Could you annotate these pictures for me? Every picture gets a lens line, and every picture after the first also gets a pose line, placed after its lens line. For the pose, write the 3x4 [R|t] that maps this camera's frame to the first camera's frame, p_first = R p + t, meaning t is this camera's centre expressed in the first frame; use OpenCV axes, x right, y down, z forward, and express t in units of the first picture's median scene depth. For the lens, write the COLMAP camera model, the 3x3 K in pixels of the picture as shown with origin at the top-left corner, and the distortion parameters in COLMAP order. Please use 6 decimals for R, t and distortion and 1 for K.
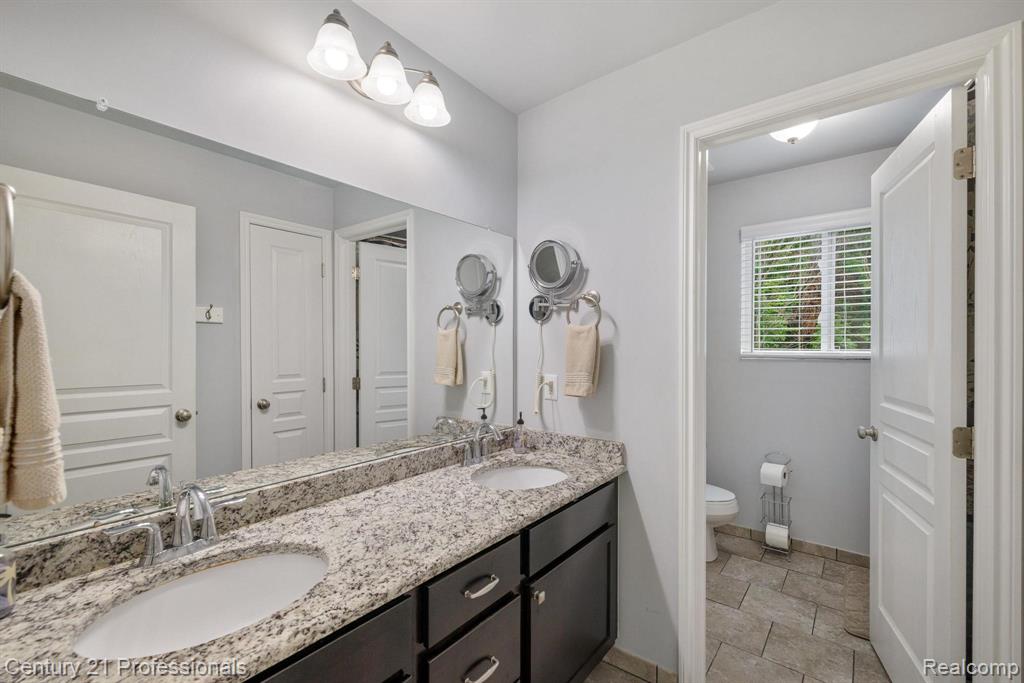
lens RADIAL K [[435.8, 0, 508.6], [0, 435.8, 346.2], [0, 0, 1]] dist [0.002722, 0.000198]
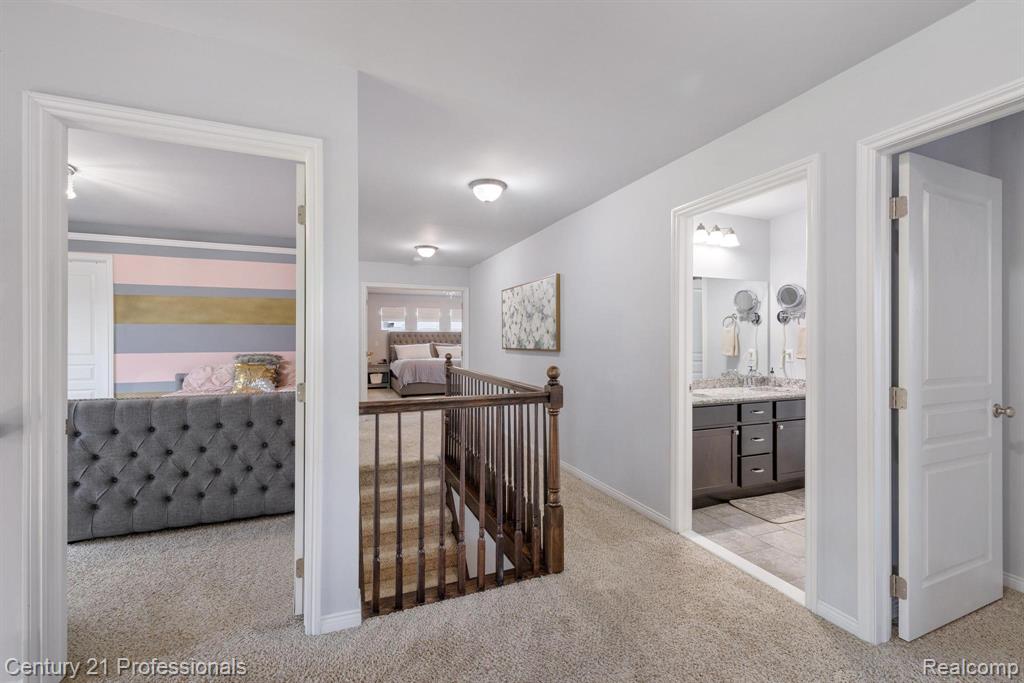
lens RADIAL K [[435.8, 0, 510.2], [0, 435.8, 344.5], [0, 0, 1]] dist [0.002722, 0.000198]
pose [[0.873067, -0.000597, -0.487600, -0.044757], [0.003991, 0.999975, 0.005921, 0.022886], [0.487584, -0.007115, 0.873047, -1.300538]]
